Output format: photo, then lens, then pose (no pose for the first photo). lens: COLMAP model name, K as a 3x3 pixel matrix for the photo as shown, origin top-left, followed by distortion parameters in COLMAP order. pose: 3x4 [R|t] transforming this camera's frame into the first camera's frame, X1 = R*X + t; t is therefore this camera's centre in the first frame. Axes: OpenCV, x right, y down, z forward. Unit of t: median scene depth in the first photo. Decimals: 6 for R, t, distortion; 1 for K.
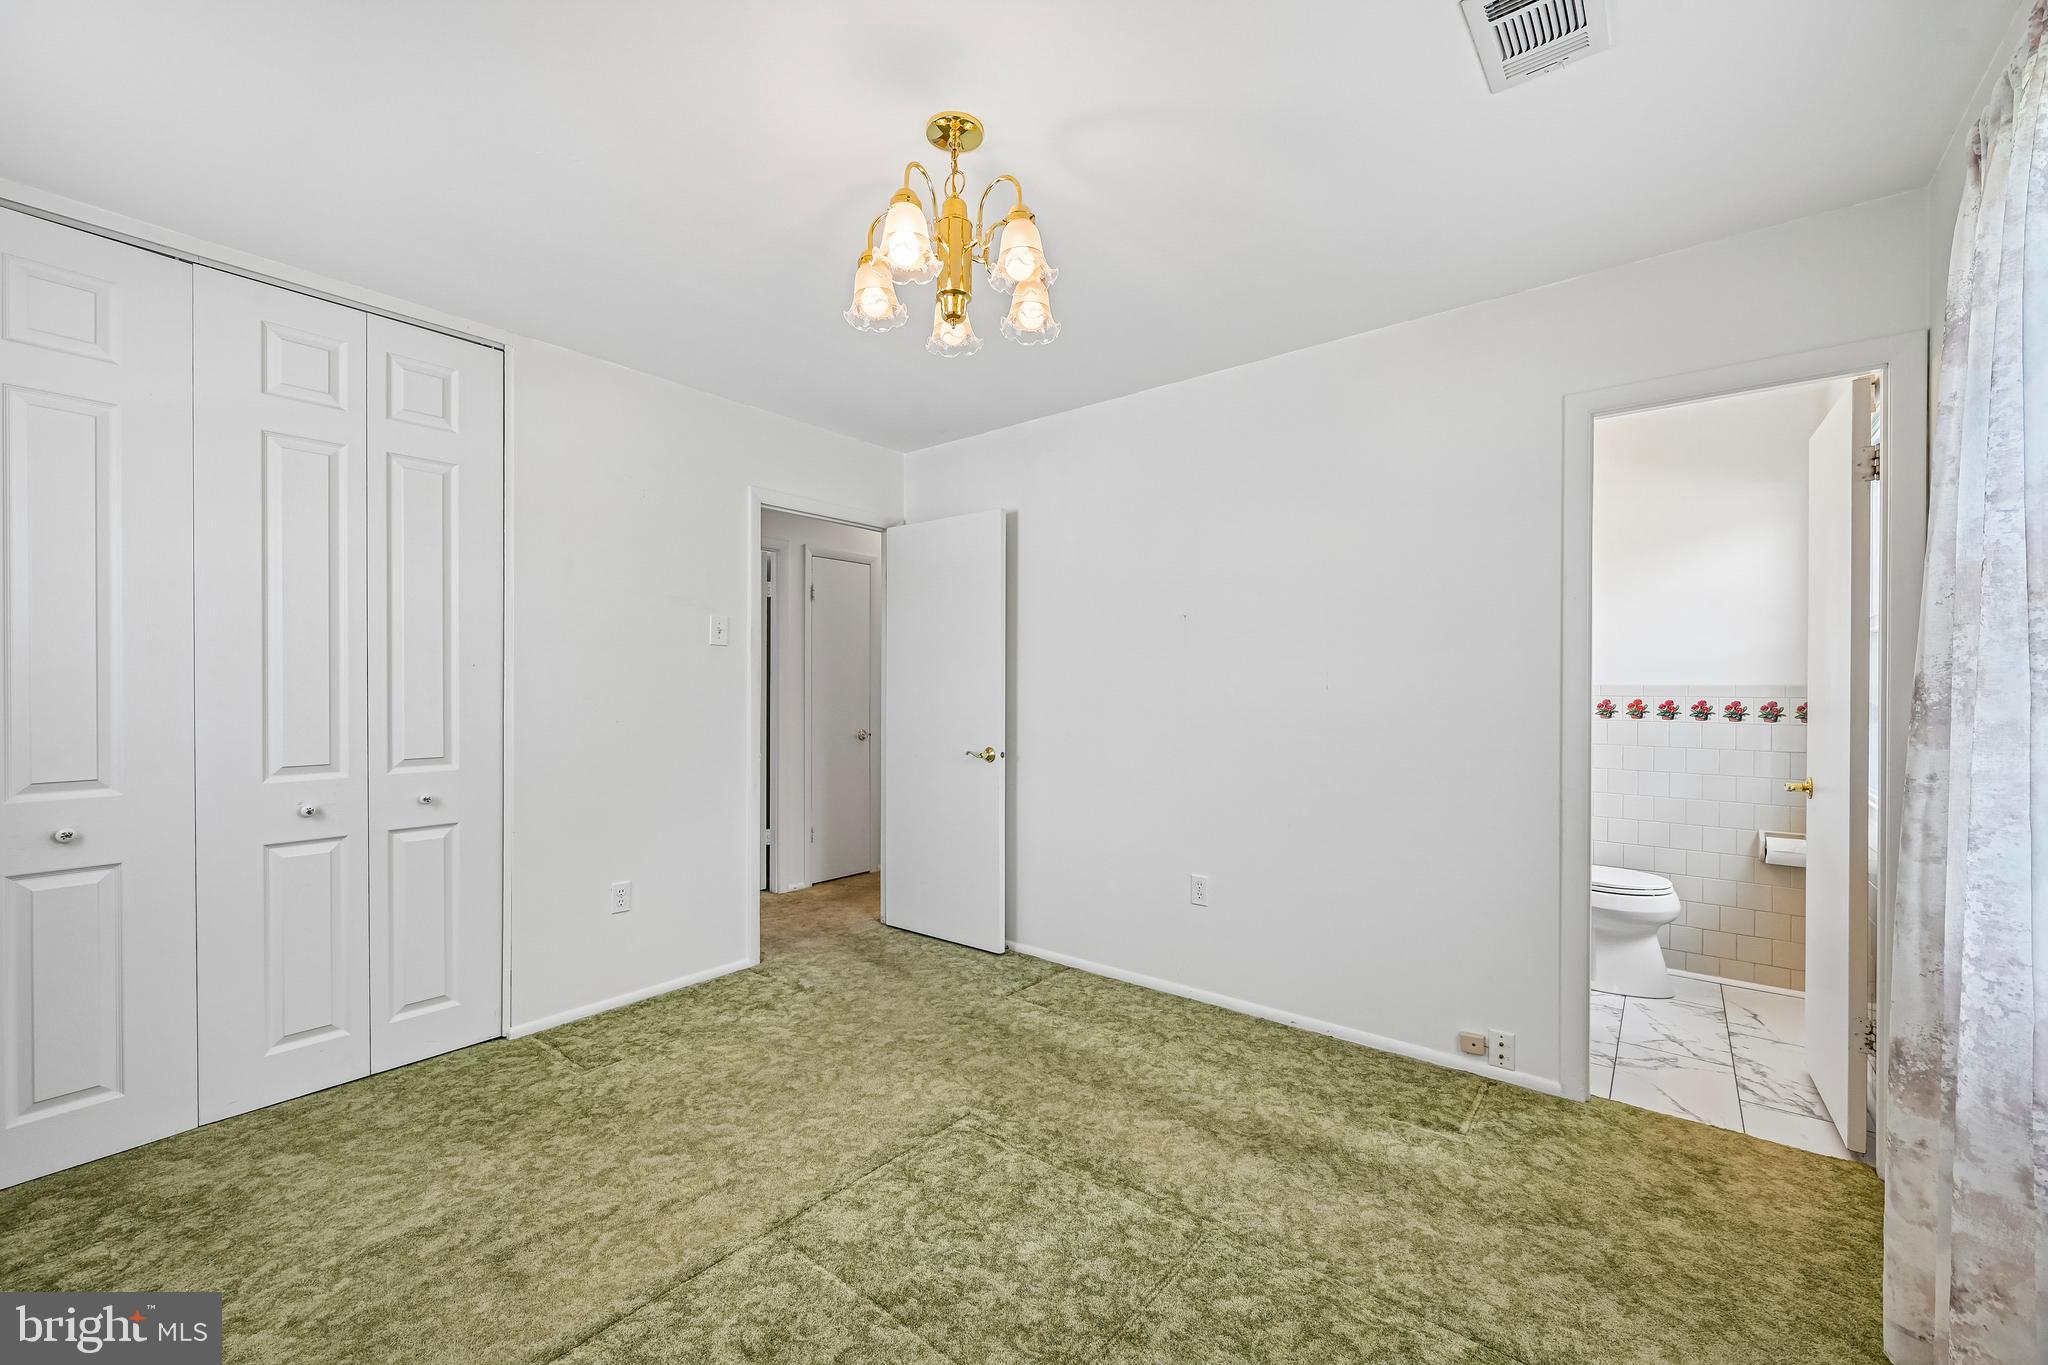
lens RADIAL K [[806.4, 0, 1051.8], [0, 806.4, 671.5], [0, 0, 1]] dist [-0.002143, -0.000134]
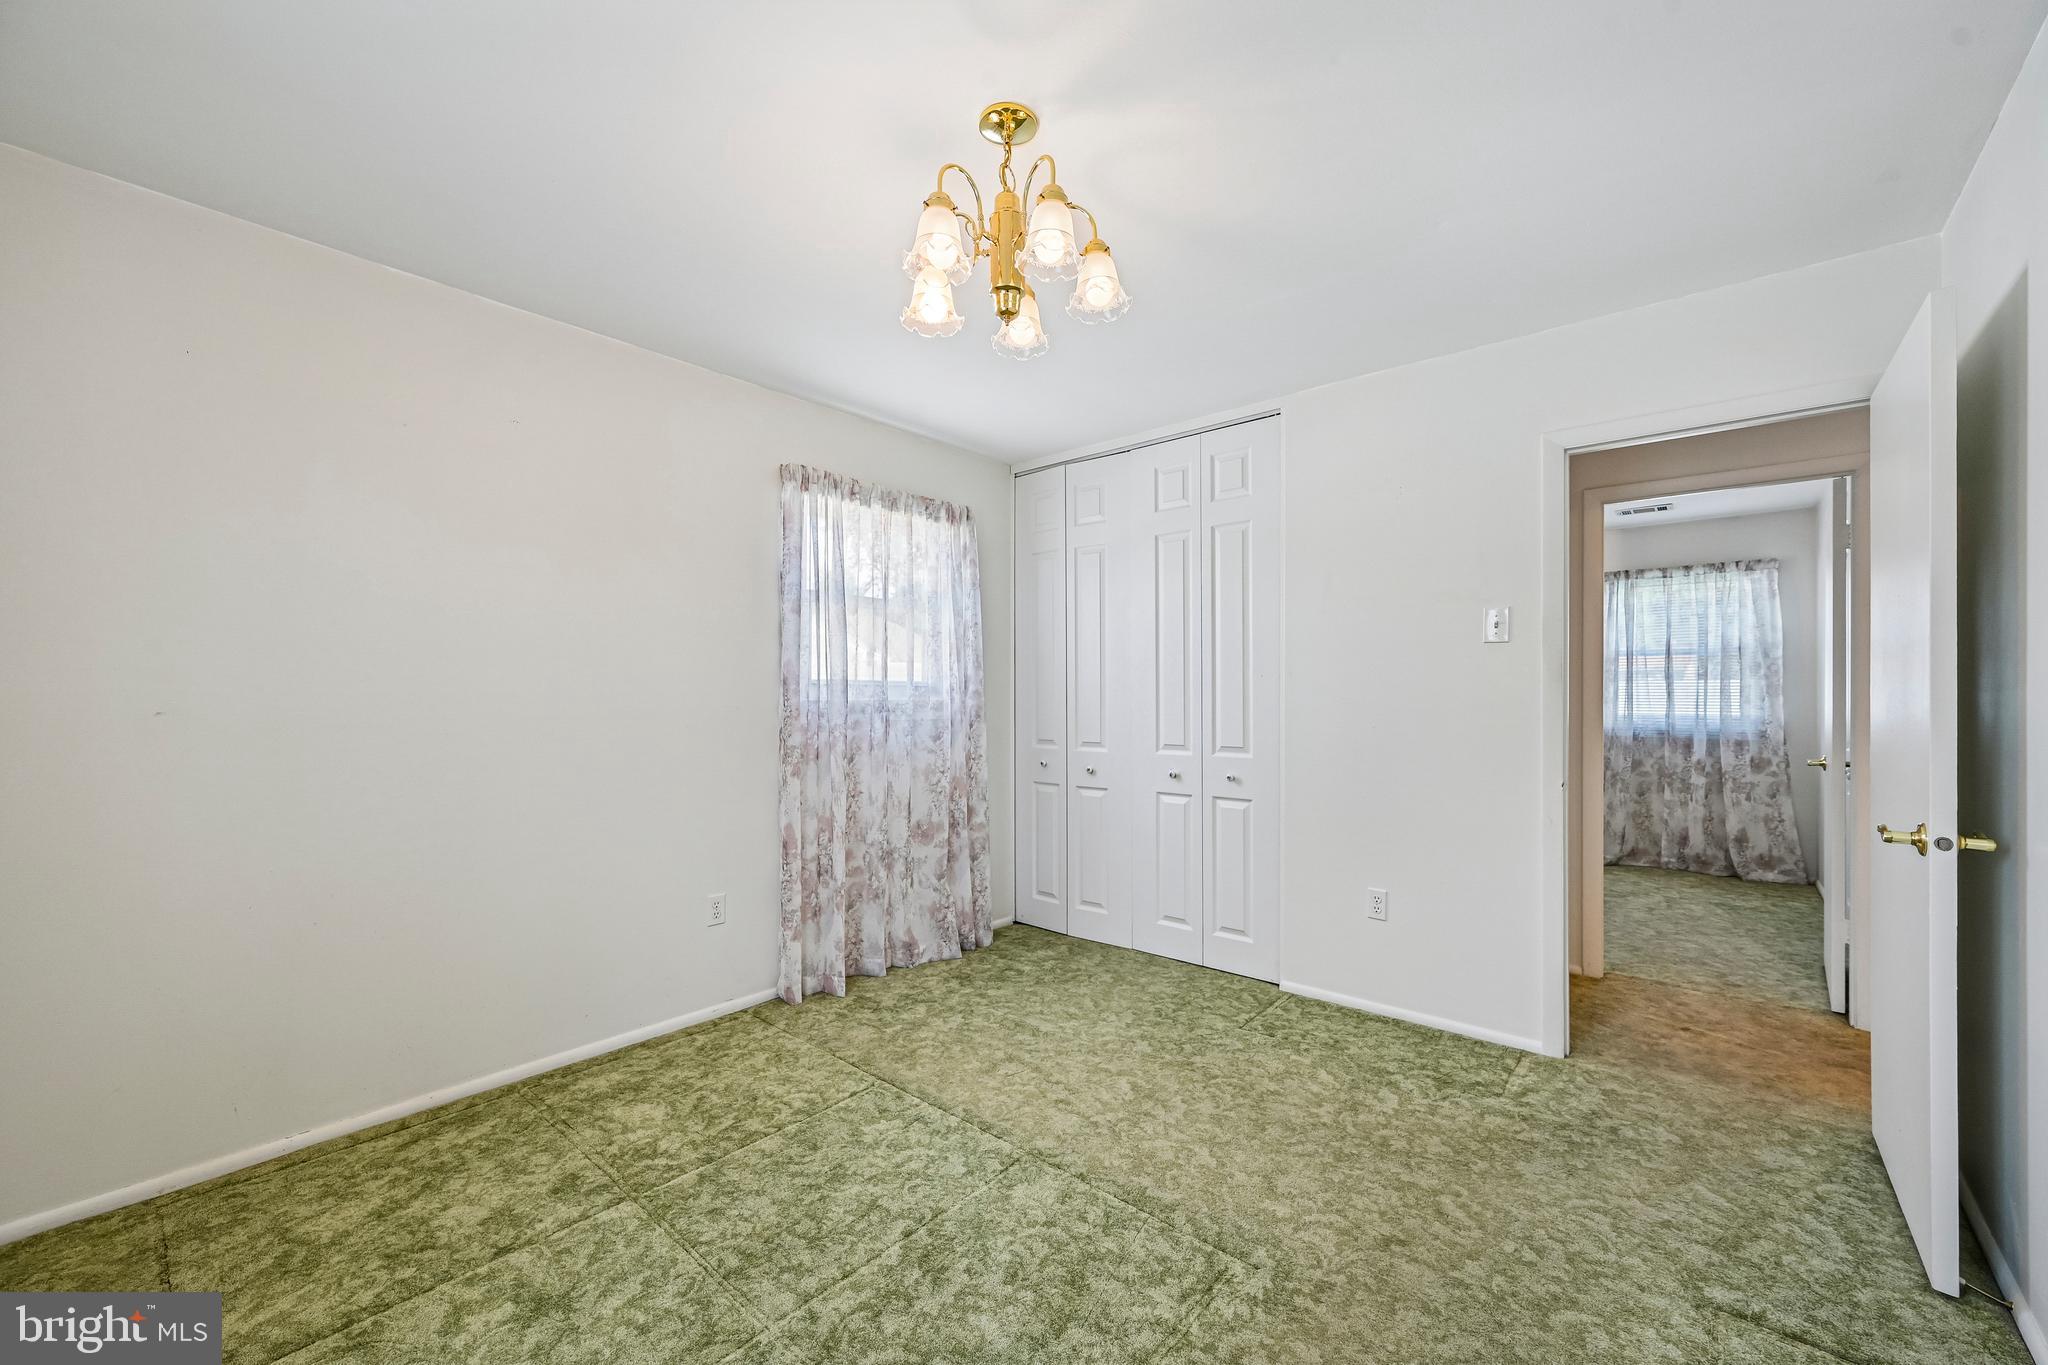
lens RADIAL K [[806.4, 0, 1021.7], [0, 806.4, 683.5], [0, 0, 1]] dist [-0.002143, -0.000134]
pose [[-0.049140, -0.008907, -0.998752, 0.582992], [0.017694, 0.999796, -0.009786, 0.008985], [0.998635, -0.018153, -0.048973, 0.732281]]
